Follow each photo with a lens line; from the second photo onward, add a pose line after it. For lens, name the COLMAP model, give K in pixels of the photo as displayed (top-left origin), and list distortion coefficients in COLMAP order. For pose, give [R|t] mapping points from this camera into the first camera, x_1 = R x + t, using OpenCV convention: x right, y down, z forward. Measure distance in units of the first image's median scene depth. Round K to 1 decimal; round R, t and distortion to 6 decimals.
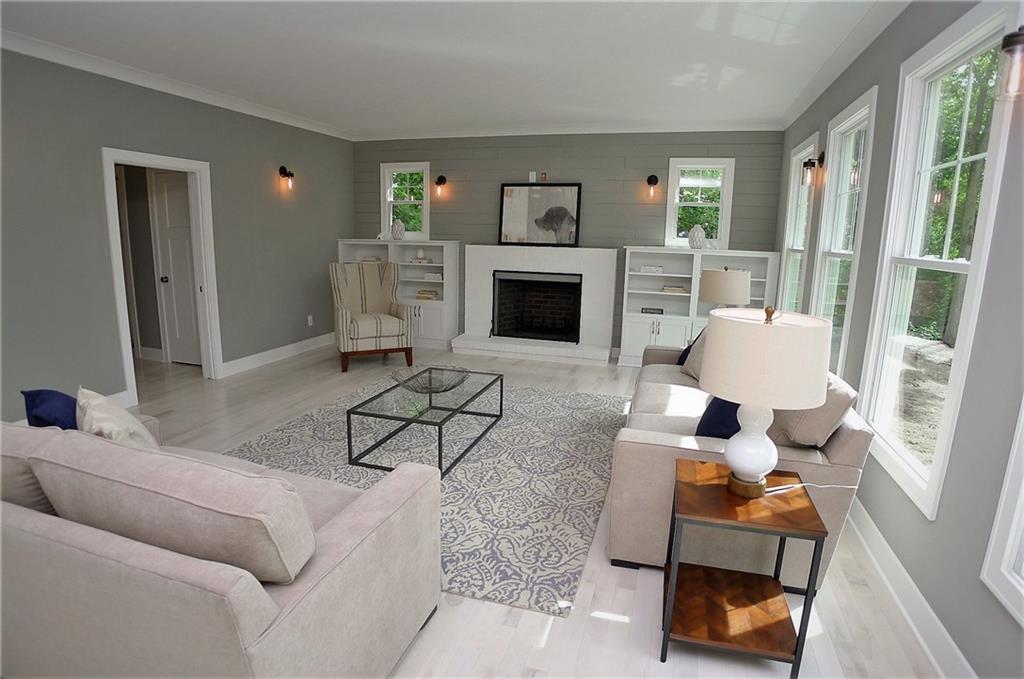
lens RADIAL K [[545.0, 0, 505.3], [0, 545.0, 341.2], [0, 0, 1]] dist [-0.083396, 0.025088]
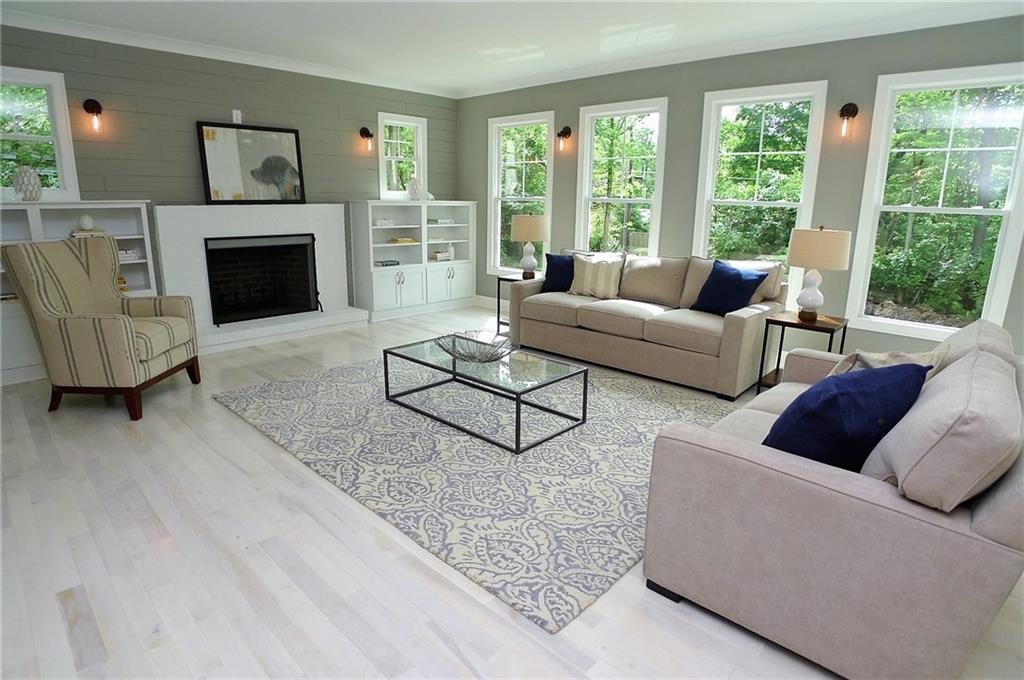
lens RADIAL K [[545.0, 0, 505.3], [0, 545.0, 341.7], [0, 0, 1]] dist [-0.083396, 0.025088]
pose [[0.443967, -0.237751, 0.863926, -0.527535], [0.170889, 0.968926, 0.178828, -0.054732], [-0.879597, 0.068242, 0.470800, 0.312867]]
